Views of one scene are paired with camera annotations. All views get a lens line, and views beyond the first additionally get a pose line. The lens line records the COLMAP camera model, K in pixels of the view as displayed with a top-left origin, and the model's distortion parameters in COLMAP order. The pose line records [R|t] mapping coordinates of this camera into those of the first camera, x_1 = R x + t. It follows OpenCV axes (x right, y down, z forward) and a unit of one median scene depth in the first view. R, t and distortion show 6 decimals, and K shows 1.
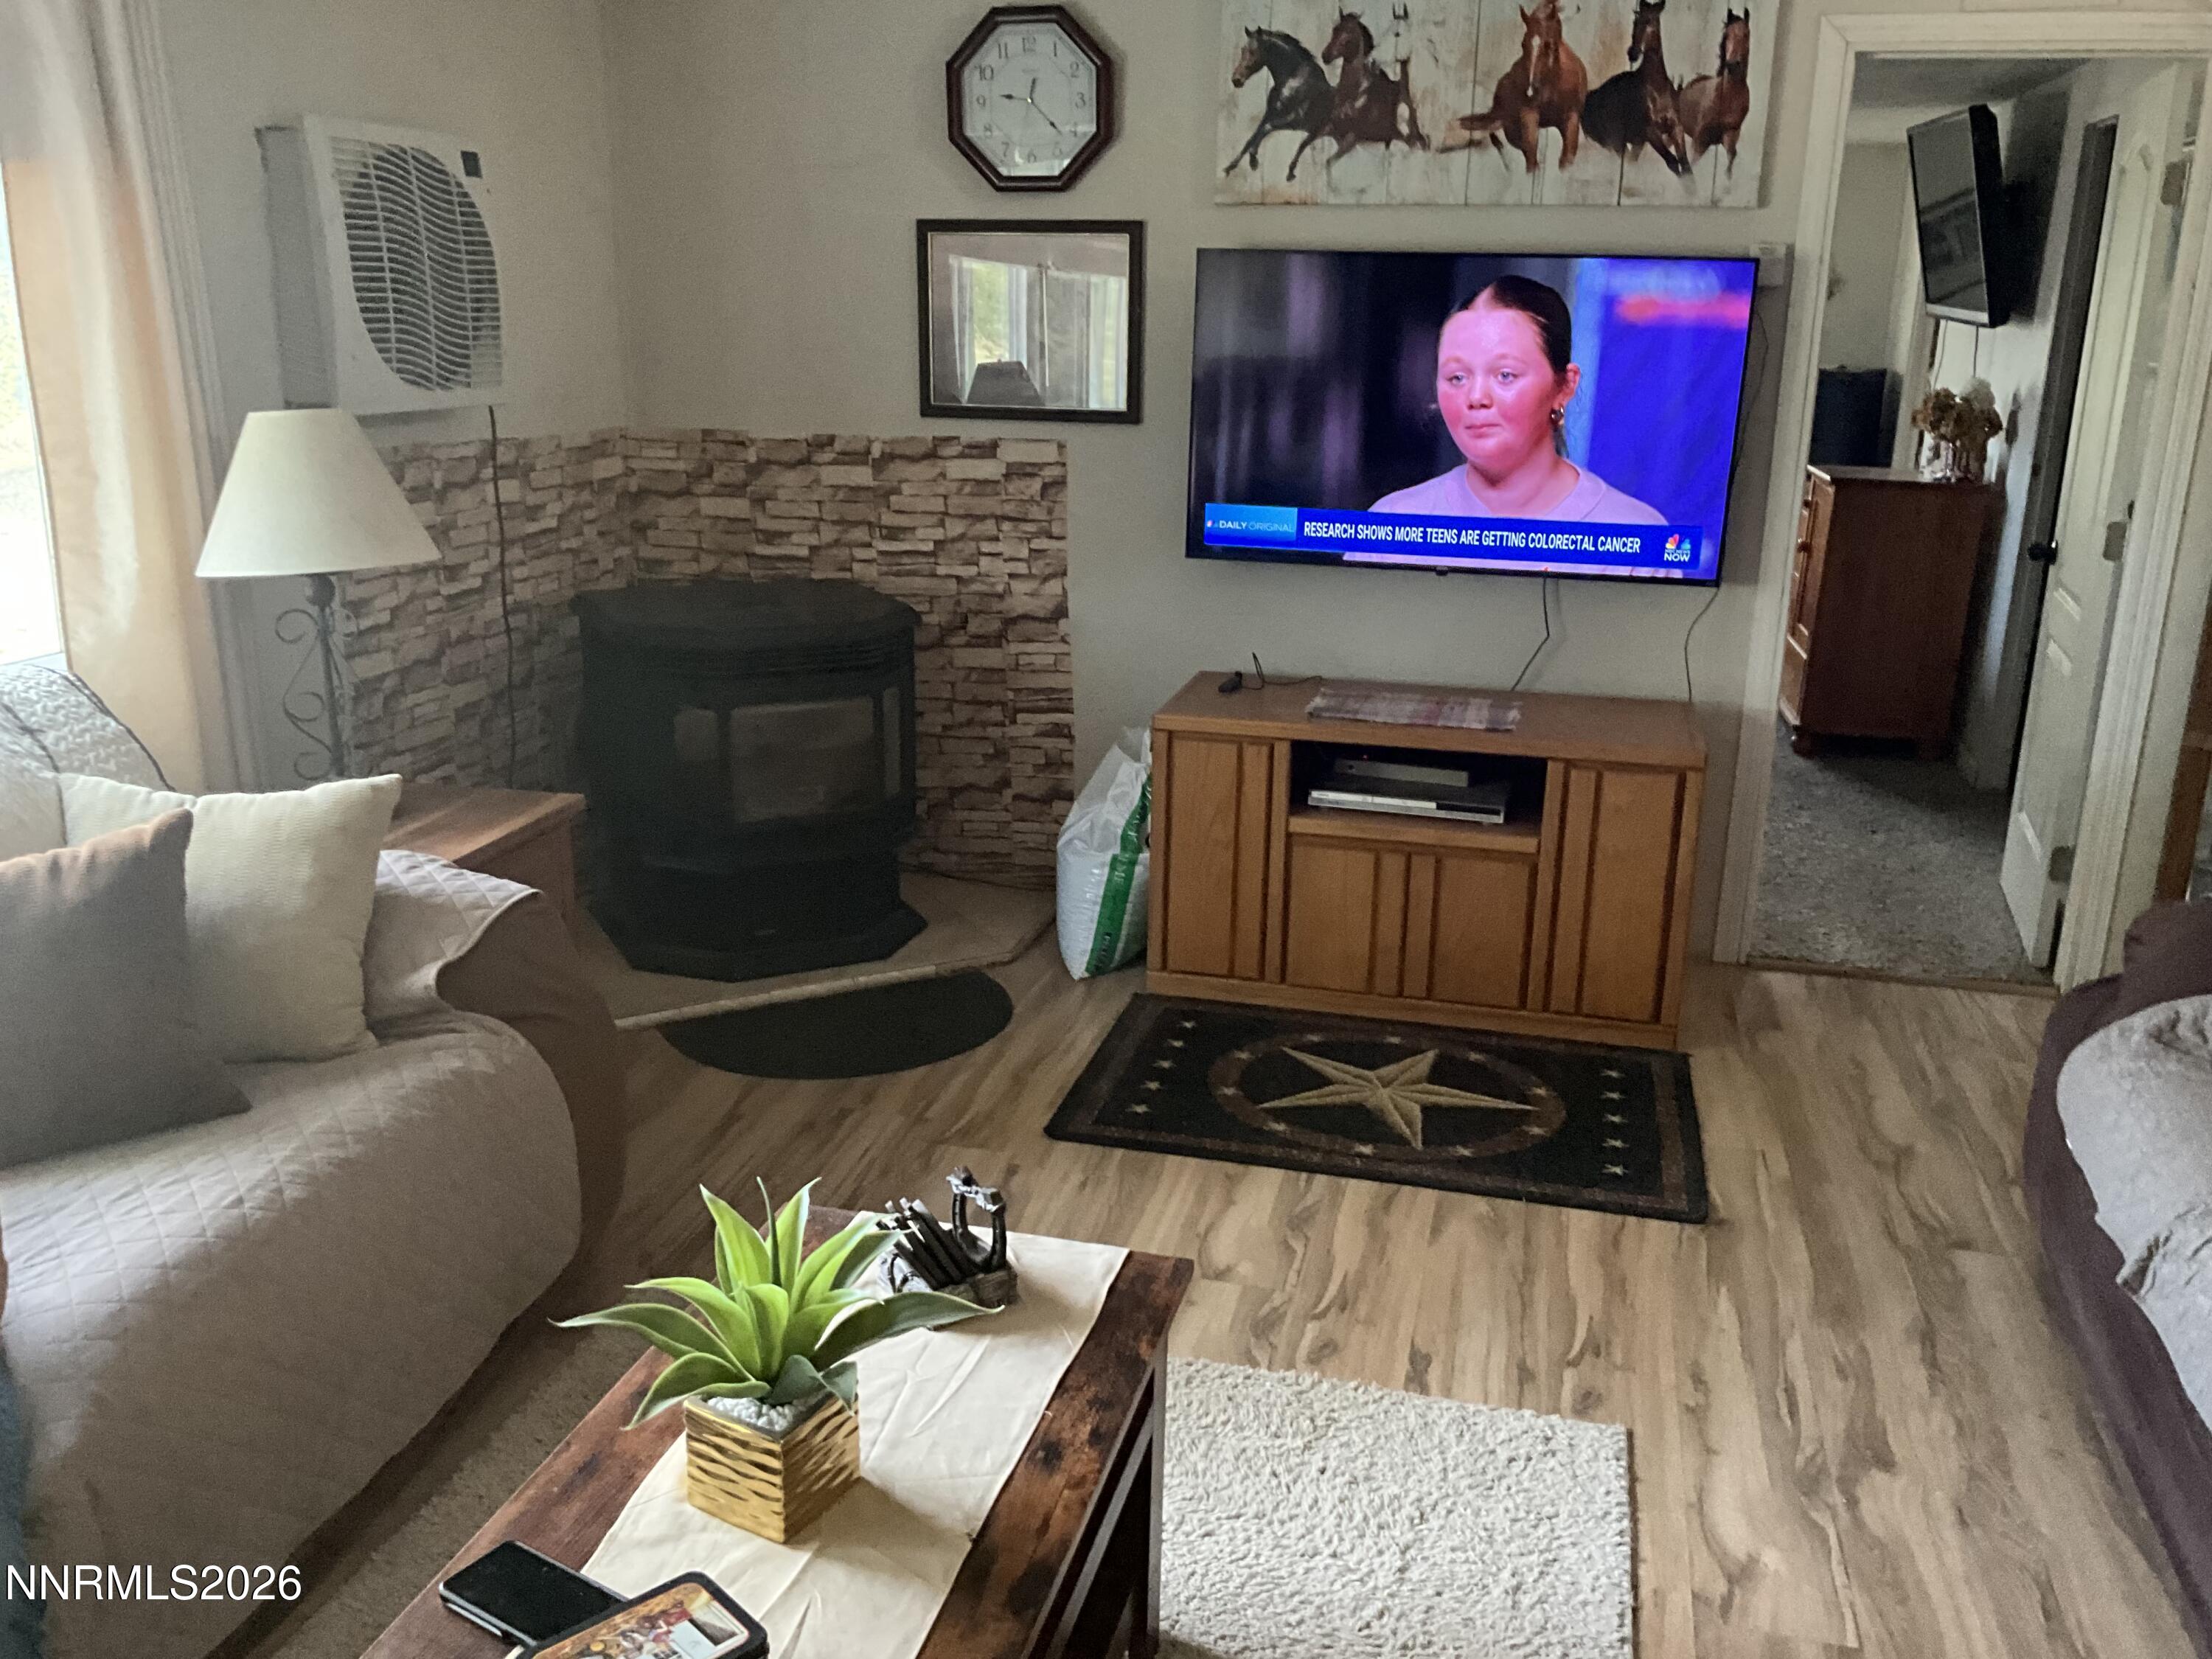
lens RADIAL K [[1818.3, 0, 1099.1], [0, 1818.3, 832.7], [0, 0, 1]] dist [0.058613, -0.119844]
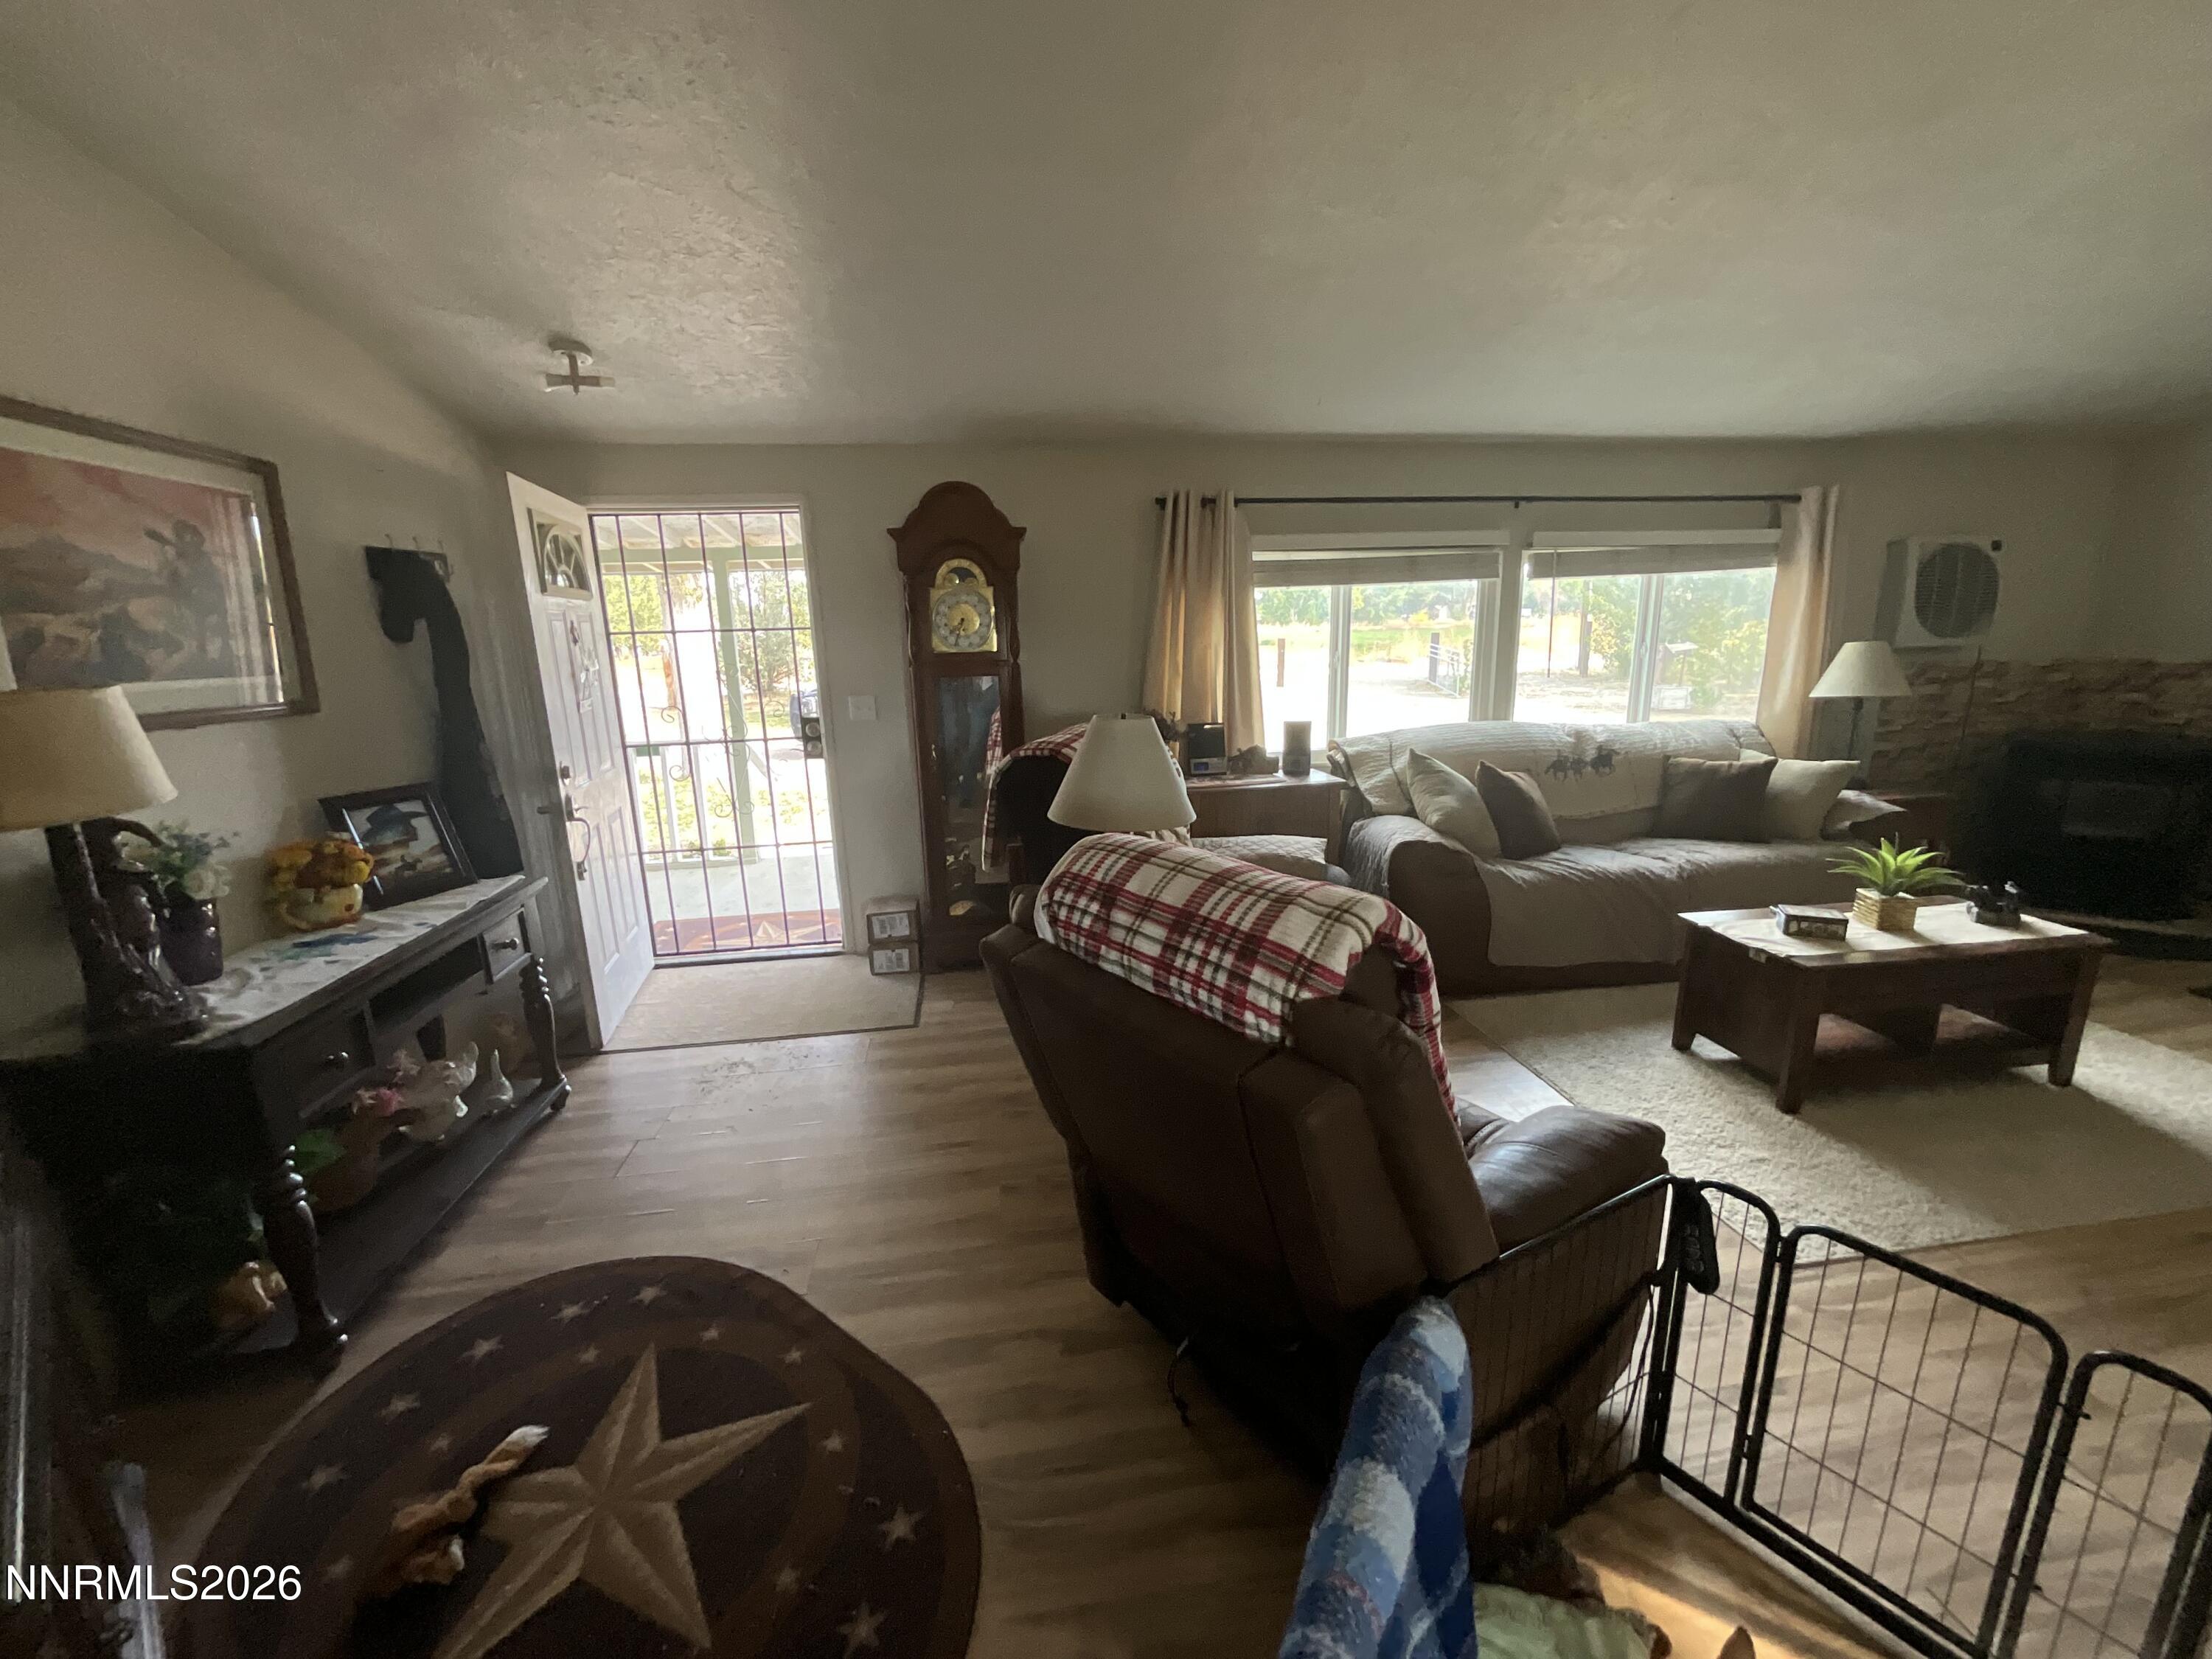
lens RADIAL K [[883.2, 0, 1092.1], [0, 883.2, 828.6], [0, 0, 1]] dist [-0.007687, 0.001928]
pose [[0.370549, 0.180090, -0.911187, 0.404553], [-0.227316, 0.968773, 0.099030, 0.184475], [0.900567, 0.170432, 0.399915, -0.572509]]
